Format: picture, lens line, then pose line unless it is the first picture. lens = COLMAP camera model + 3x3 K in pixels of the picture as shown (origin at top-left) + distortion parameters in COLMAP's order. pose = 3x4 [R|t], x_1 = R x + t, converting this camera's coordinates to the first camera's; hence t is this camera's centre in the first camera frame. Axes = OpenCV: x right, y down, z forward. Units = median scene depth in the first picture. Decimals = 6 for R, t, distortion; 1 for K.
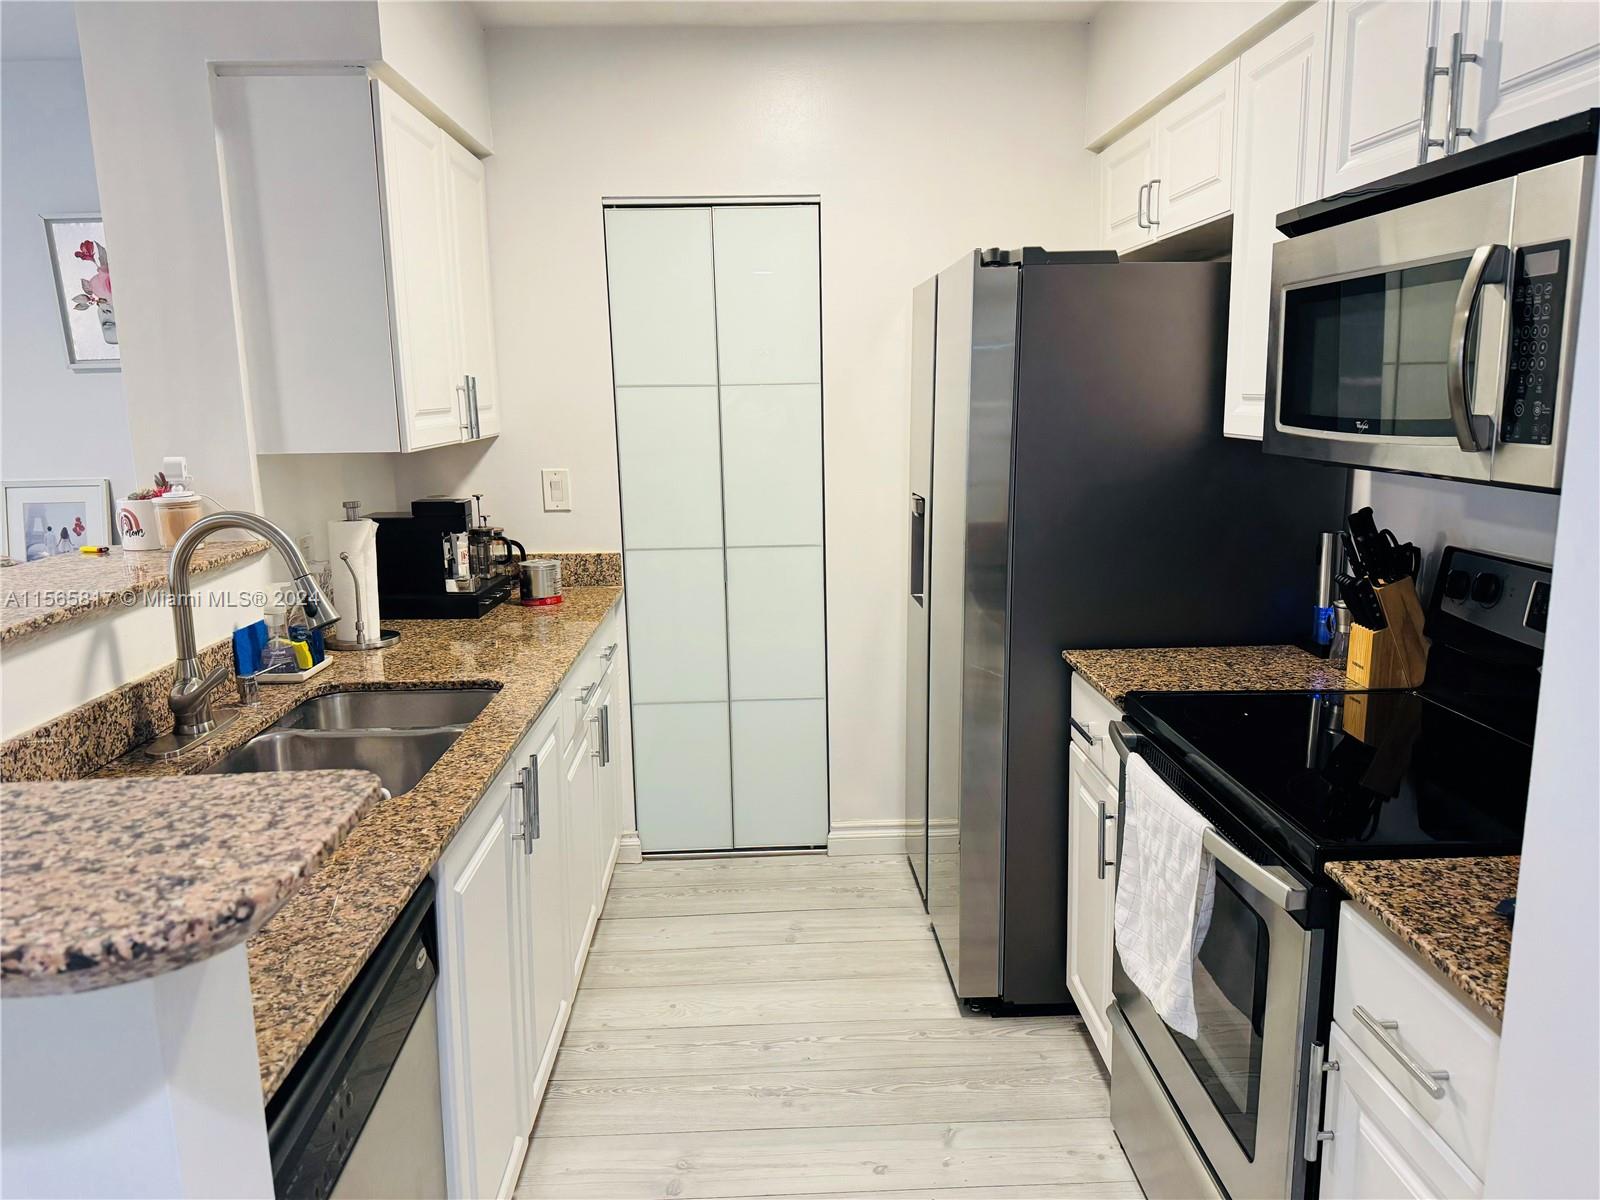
lens RADIAL K [[1142.4, 0, 792.1], [0, 1142.4, 616.0], [0, 0, 1]] dist [0.064711, -0.073589]
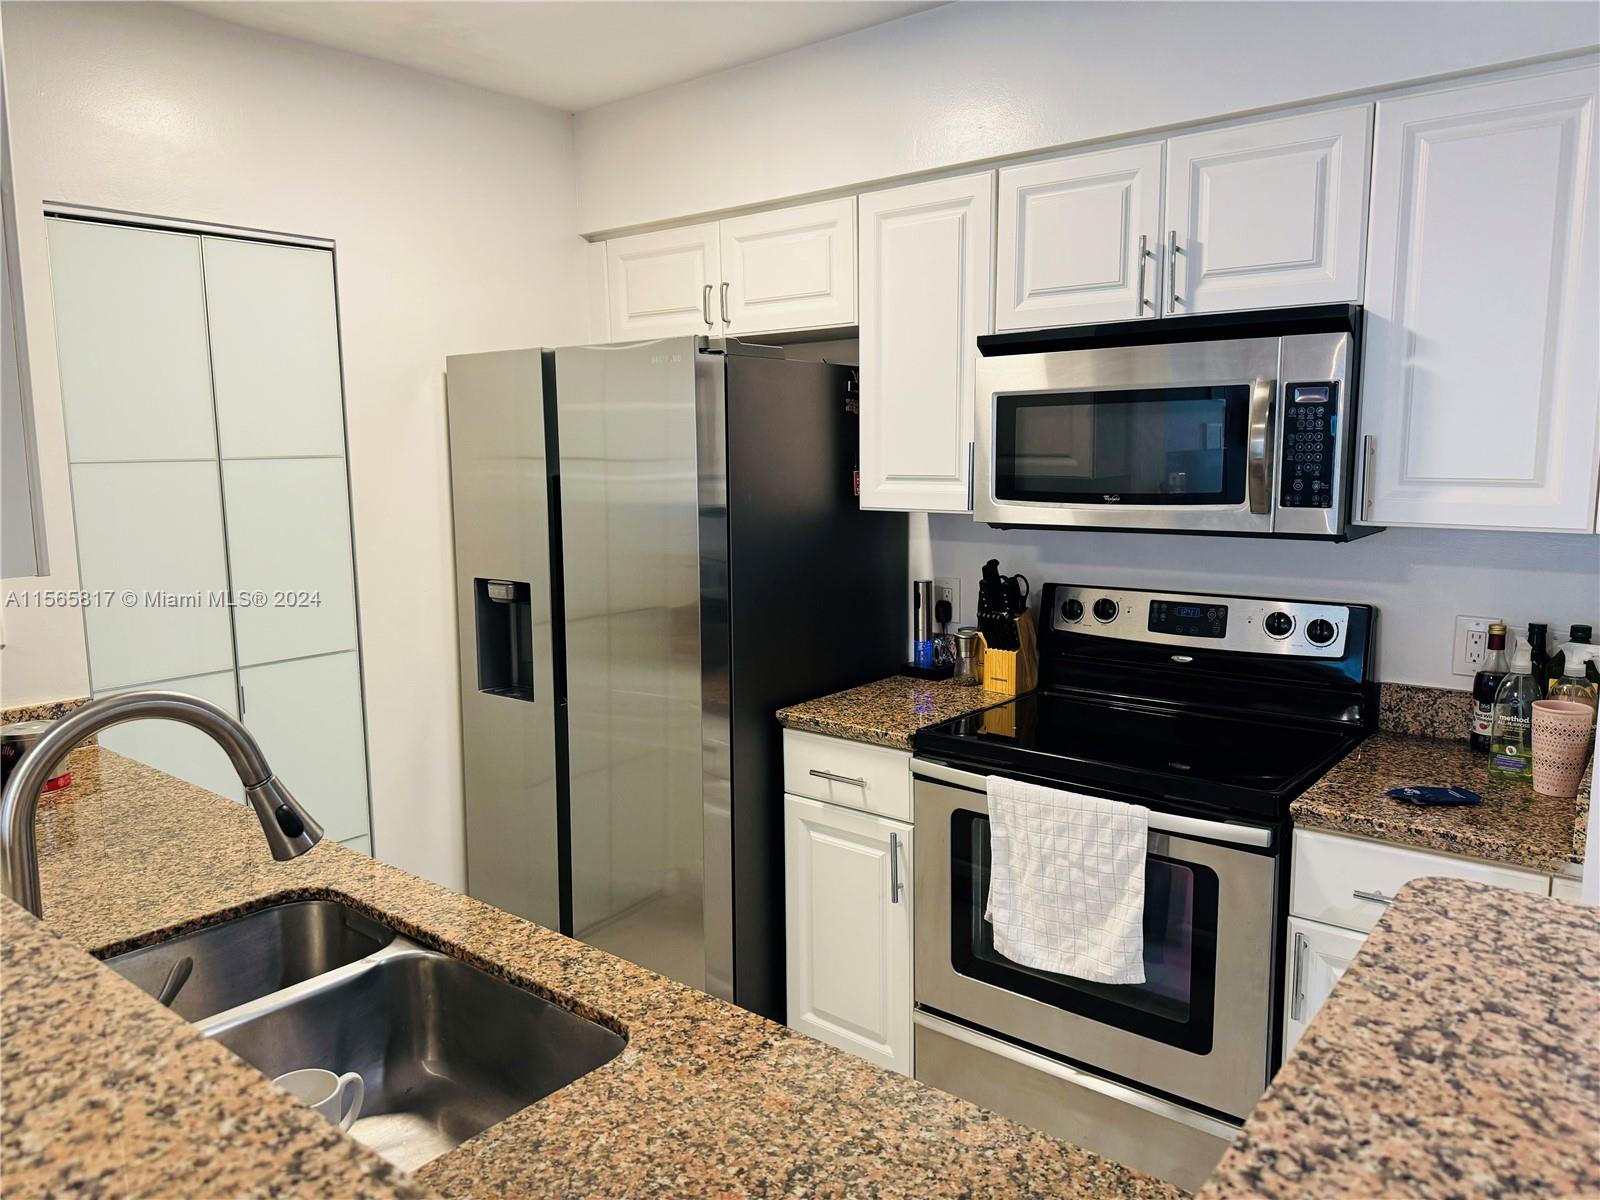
lens RADIAL K [[1142.4, 0, 800.9], [0, 1142.4, 601.6], [0, 0, 1]] dist [0.064711, -0.073589]
pose [[0.644820, -0.093364, 0.758611, -0.782129], [0.146646, 0.989185, -0.002908, -0.092664], [-0.750135, 0.113123, 0.651537, 0.401839]]
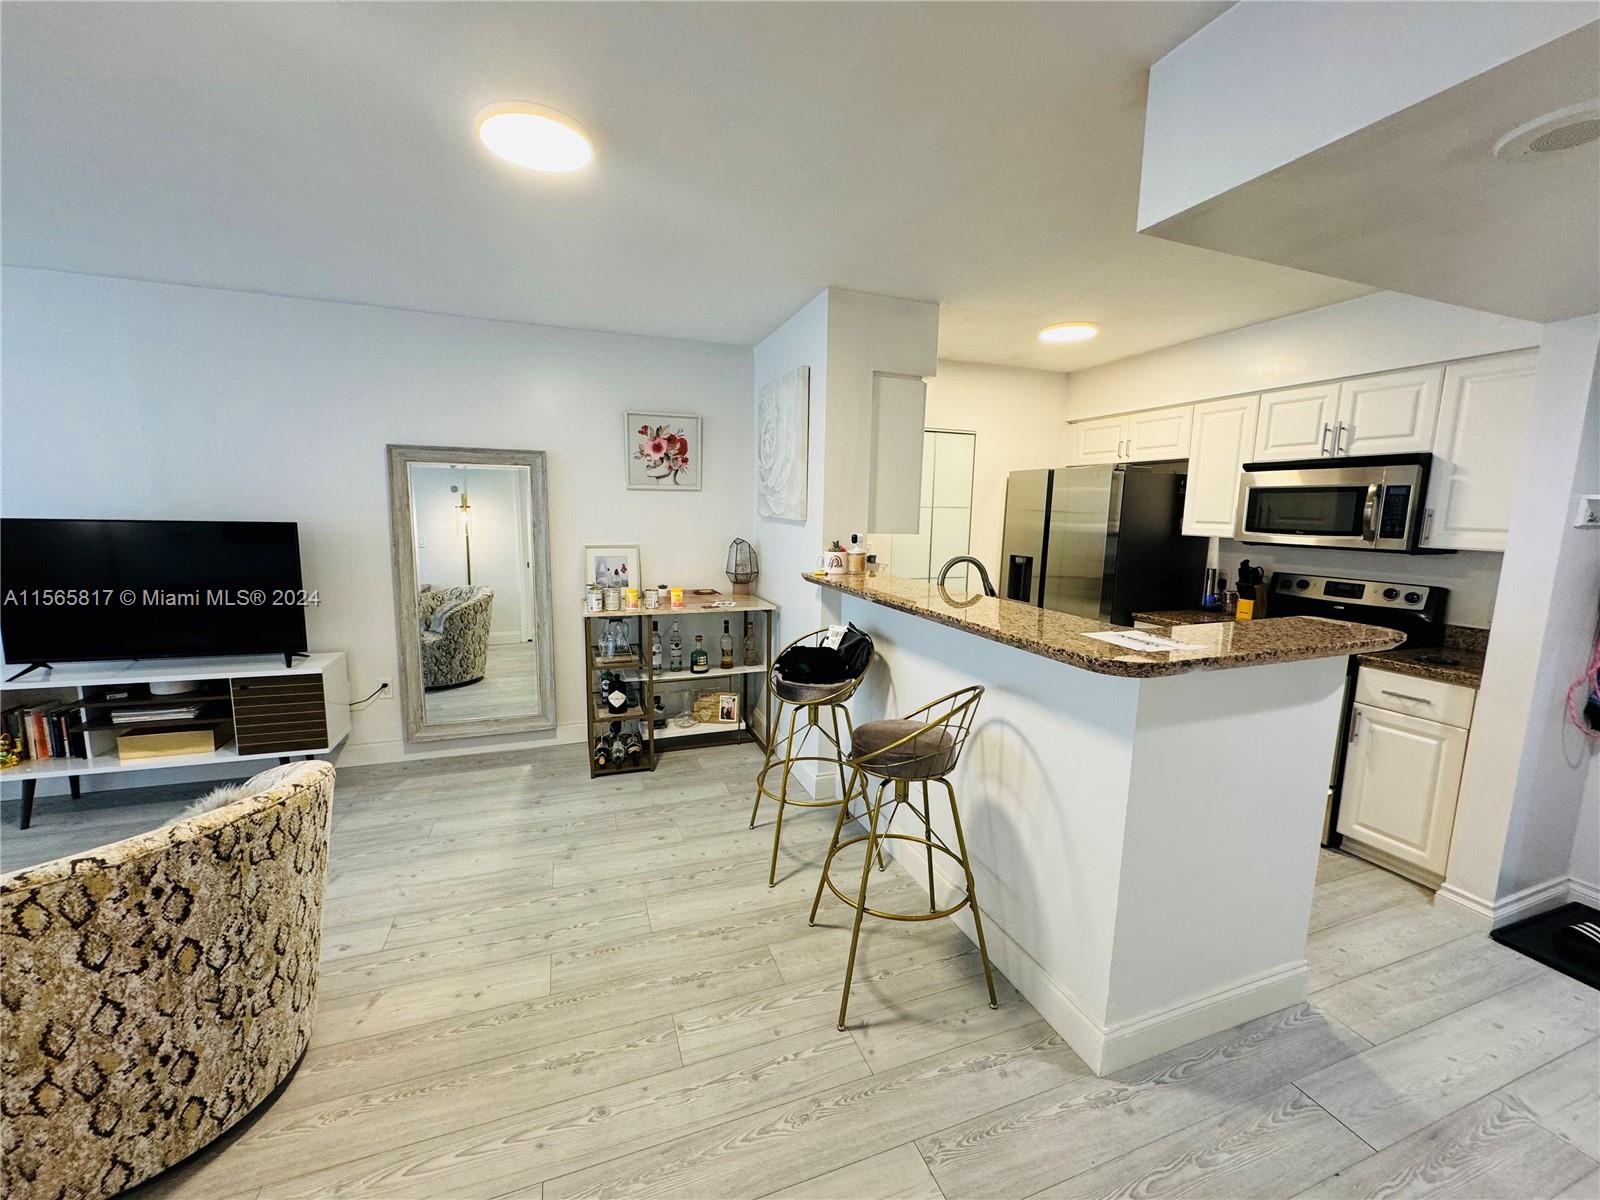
lens RADIAL K [[648.5, 0, 793.1], [0, 648.5, 596.7], [0, 0, 1]] dist [0.000502, -0.000342]
pose [[0.943611, -0.009768, 0.330912, -1.451863], [0.028357, 0.998276, -0.051396, 0.069708], [-0.329839, 0.057882, 0.942261, -0.239140]]
